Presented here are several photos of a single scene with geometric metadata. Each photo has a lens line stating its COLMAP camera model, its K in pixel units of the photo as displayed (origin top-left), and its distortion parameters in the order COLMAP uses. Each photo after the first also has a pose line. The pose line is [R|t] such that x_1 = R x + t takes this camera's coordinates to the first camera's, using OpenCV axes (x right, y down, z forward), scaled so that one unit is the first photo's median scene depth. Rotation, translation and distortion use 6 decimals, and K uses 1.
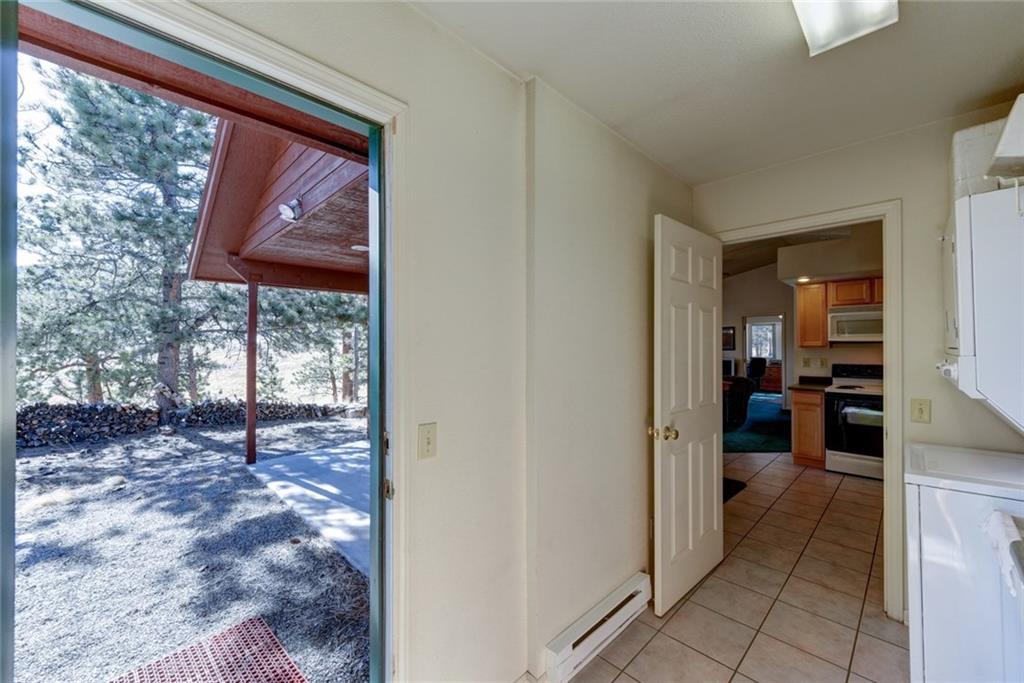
lens RADIAL K [[398.7, 0, 511.2], [0, 398.7, 341.5], [0, 0, 1]] dist [0.003654, -0.001531]
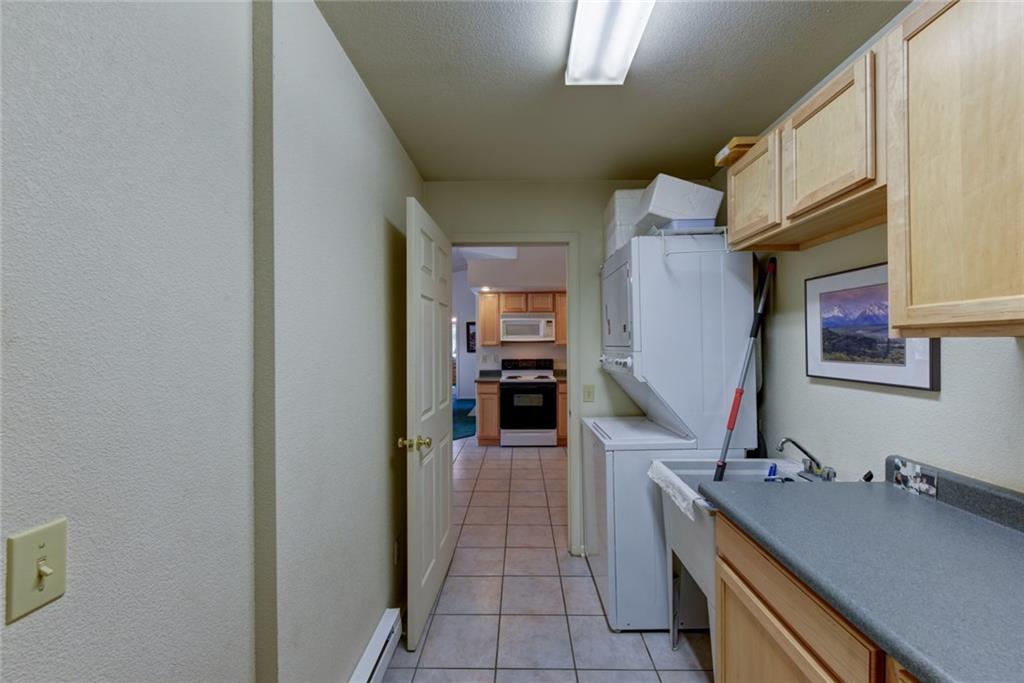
lens RADIAL K [[398.7, 0, 516.6], [0, 398.7, 341.7], [0, 0, 1]] dist [0.003654, -0.001531]
pose [[0.705791, 0.004035, 0.708408, -0.042788], [-0.005294, 0.999986, -0.000422, 0.001841], [-0.708400, -0.003453, 0.705803, 0.099529]]
